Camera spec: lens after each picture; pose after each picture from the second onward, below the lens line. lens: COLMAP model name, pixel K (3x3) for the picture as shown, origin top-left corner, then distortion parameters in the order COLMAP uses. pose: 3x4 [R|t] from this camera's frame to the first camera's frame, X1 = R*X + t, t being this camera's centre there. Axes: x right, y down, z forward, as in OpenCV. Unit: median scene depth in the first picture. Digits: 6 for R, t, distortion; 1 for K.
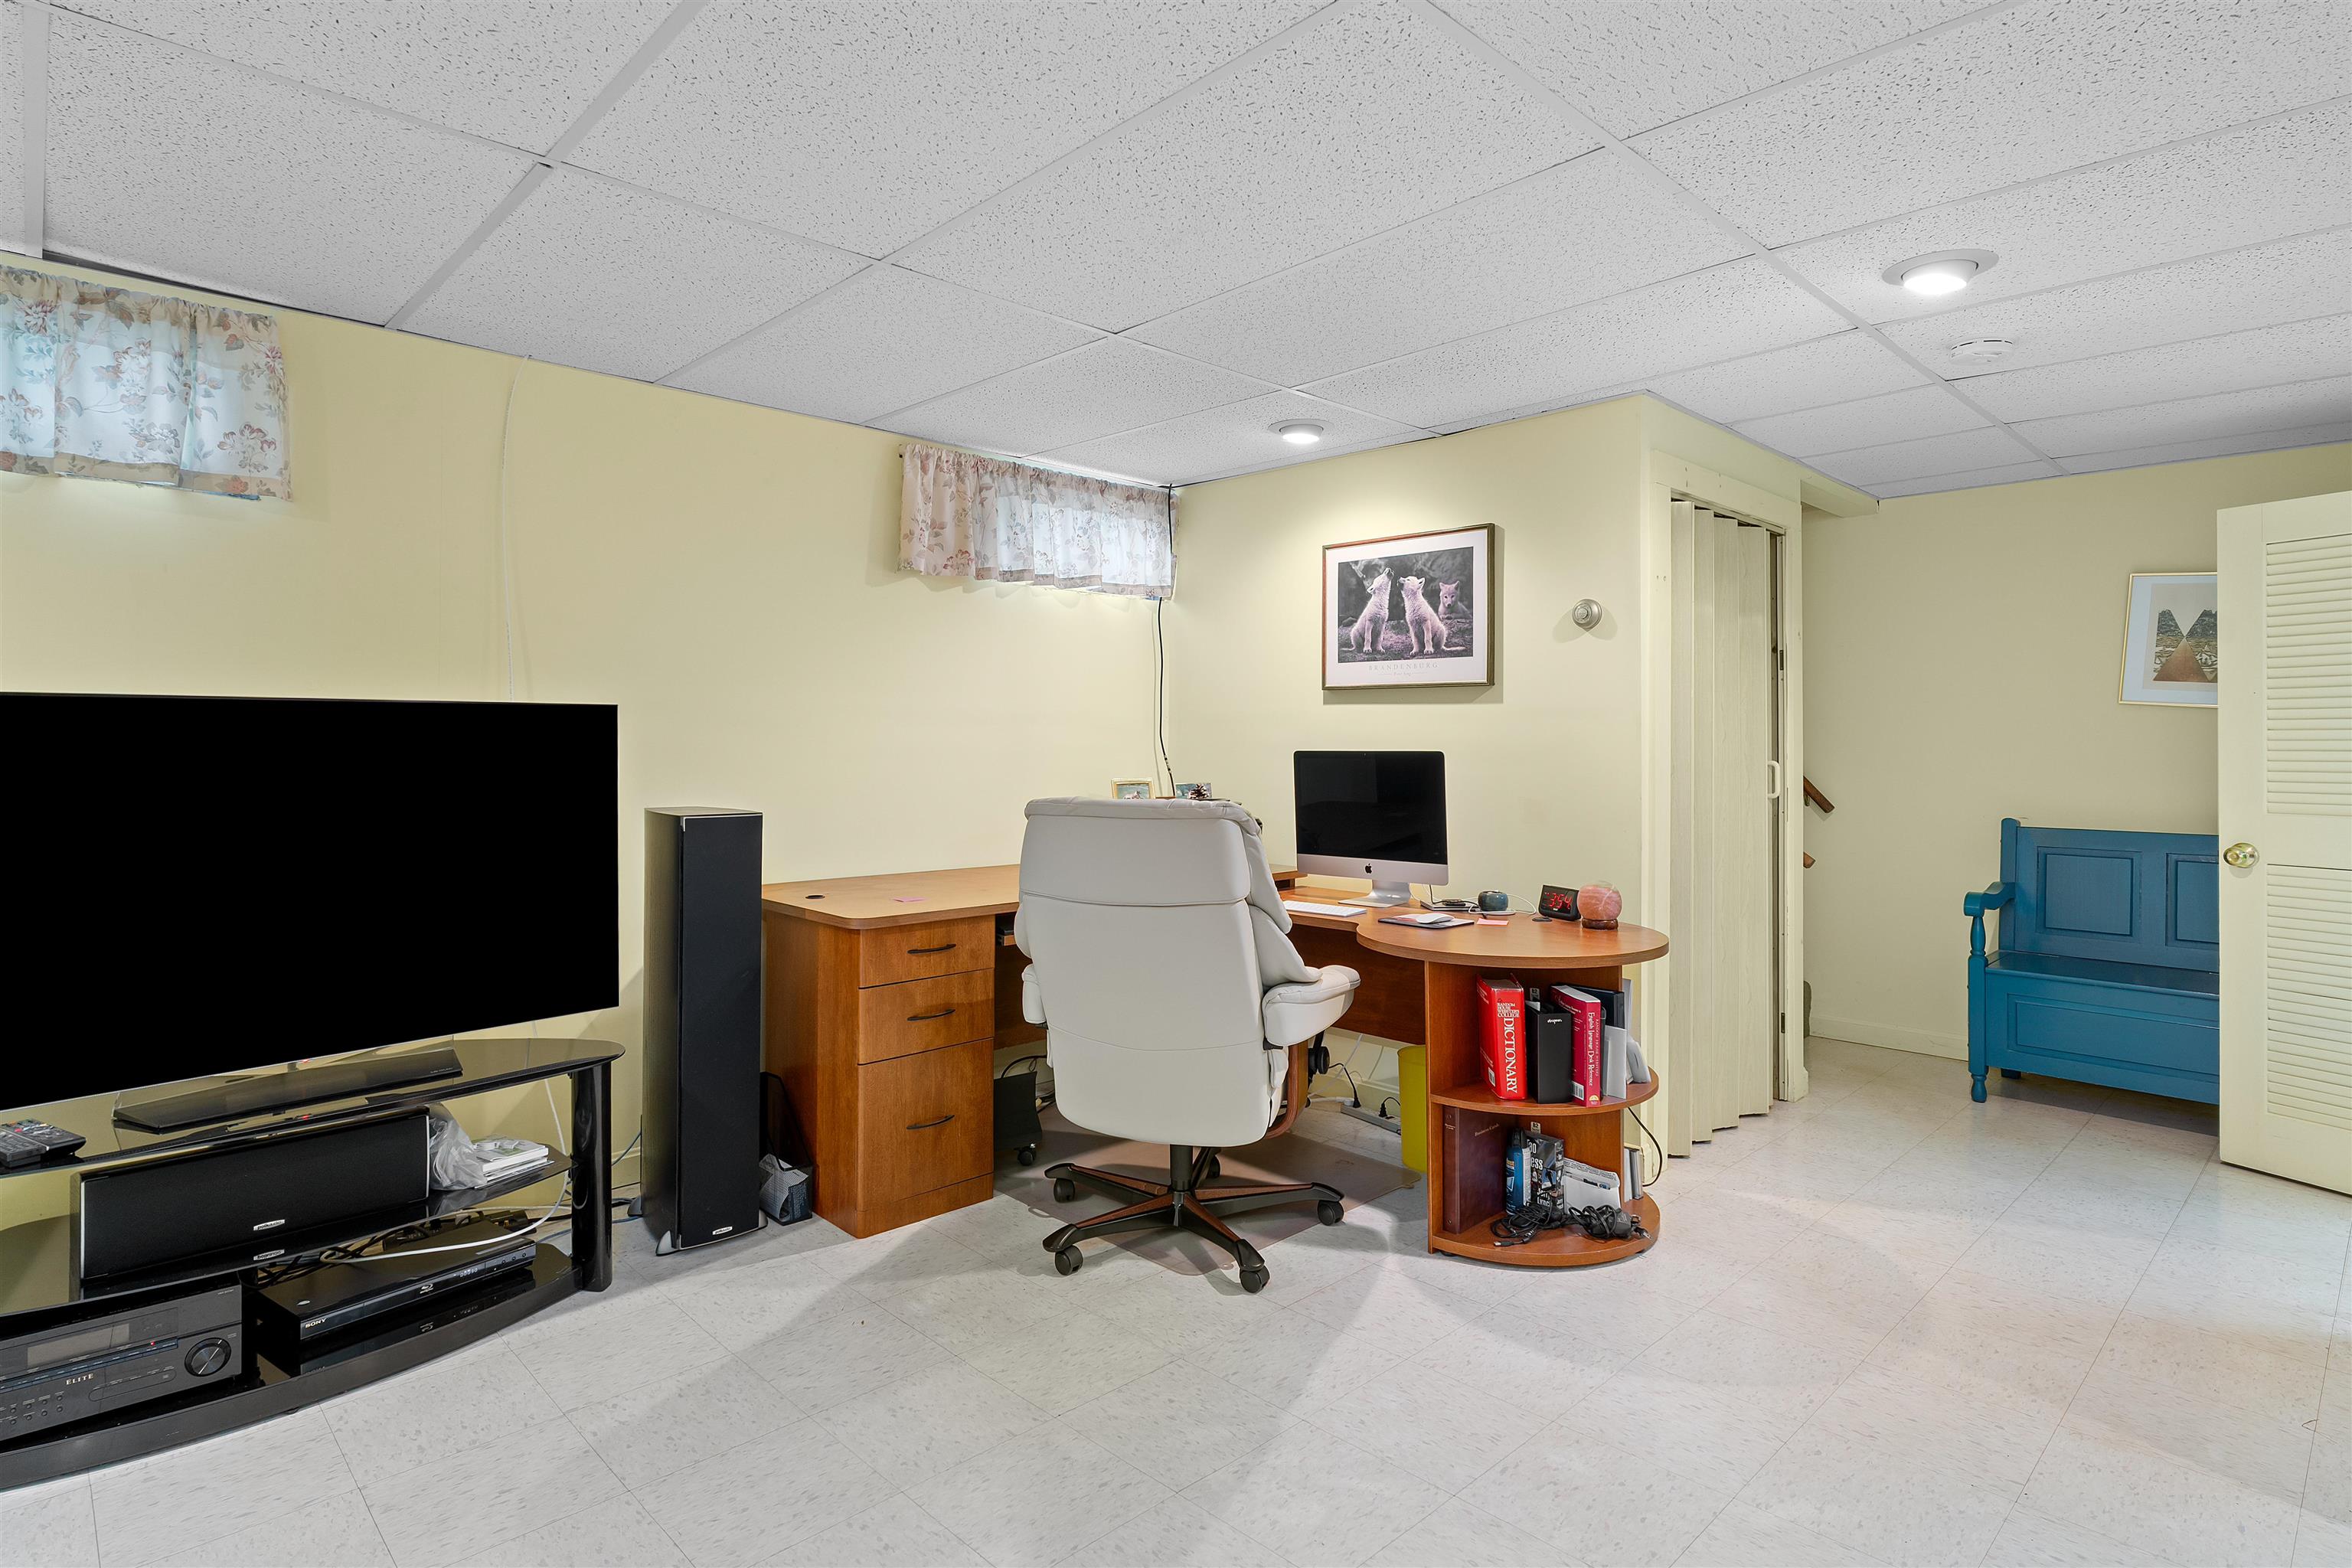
lens RADIAL K [[1223.7, 0, 1175.6], [0, 1223.7, 734.8], [0, 0, 1]] dist [-0.003706, 0.002676]
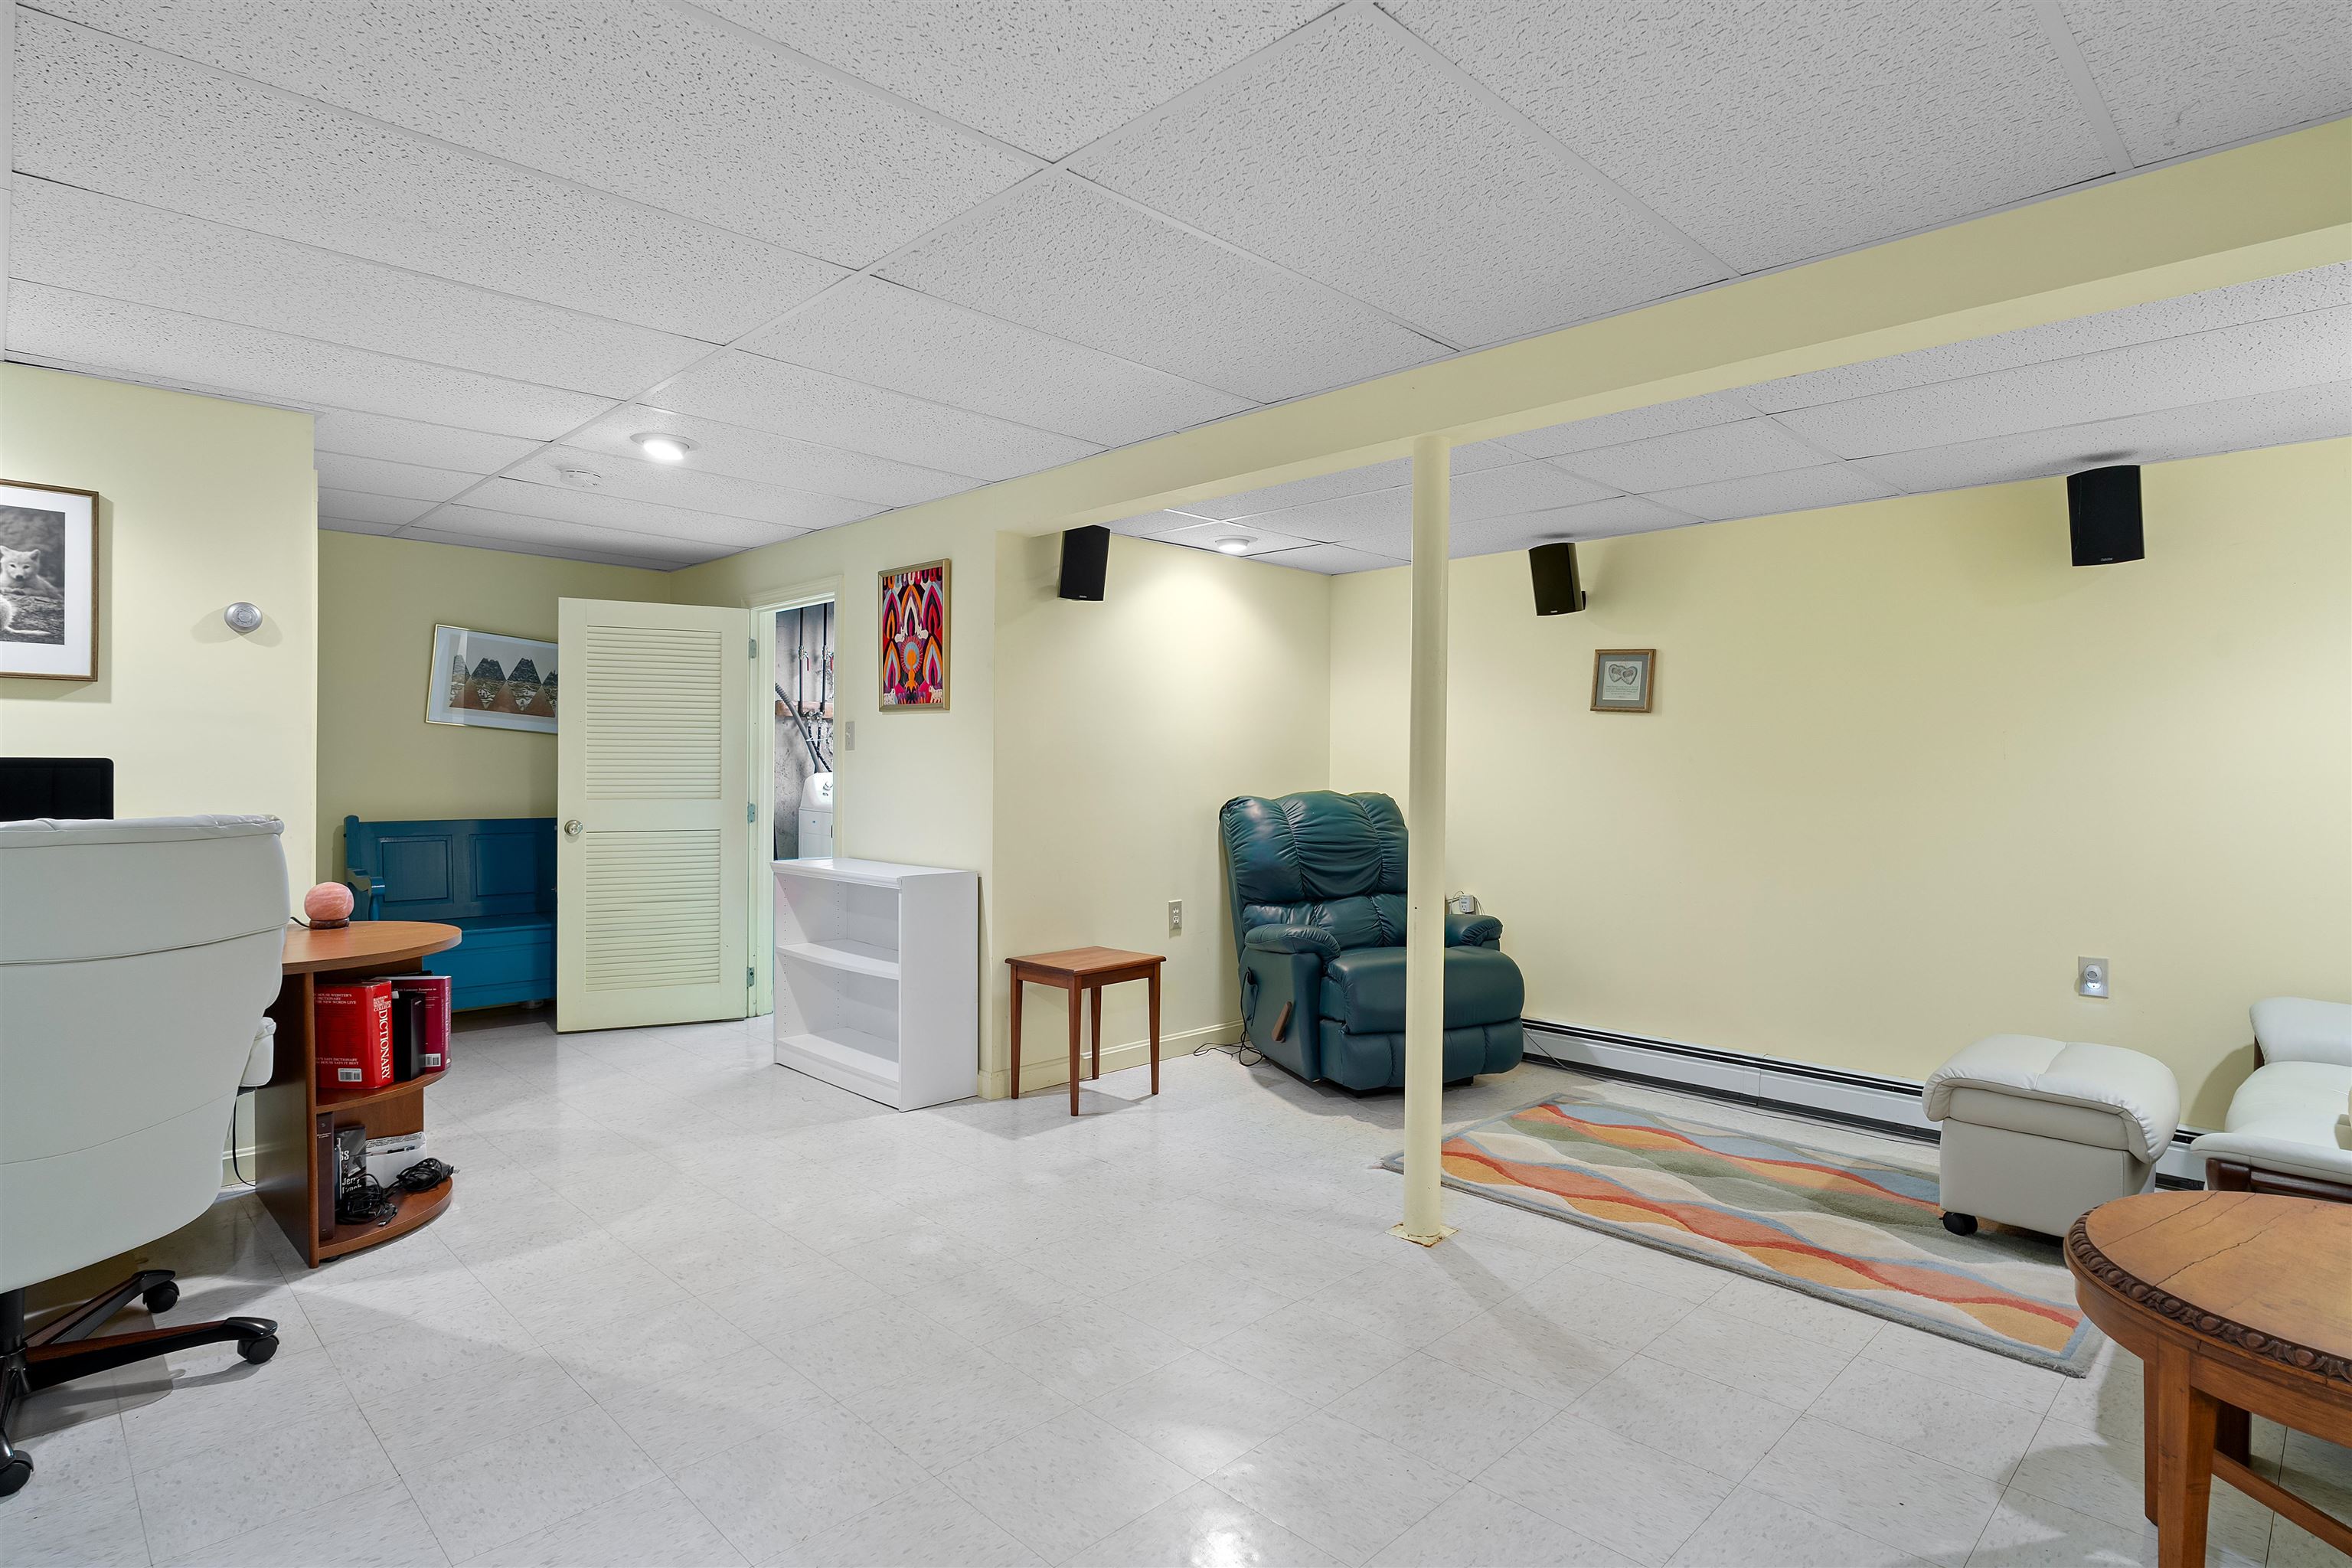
lens RADIAL K [[1223.7, 0, 1175.5], [0, 1223.7, 778.1], [0, 0, 1]] dist [-0.003706, 0.002676]
pose [[-0.018699, -0.012639, 0.999745, -0.674267], [-0.013713, 0.999829, 0.012383, 0.007038], [-0.999731, -0.013478, -0.018869, 0.286209]]
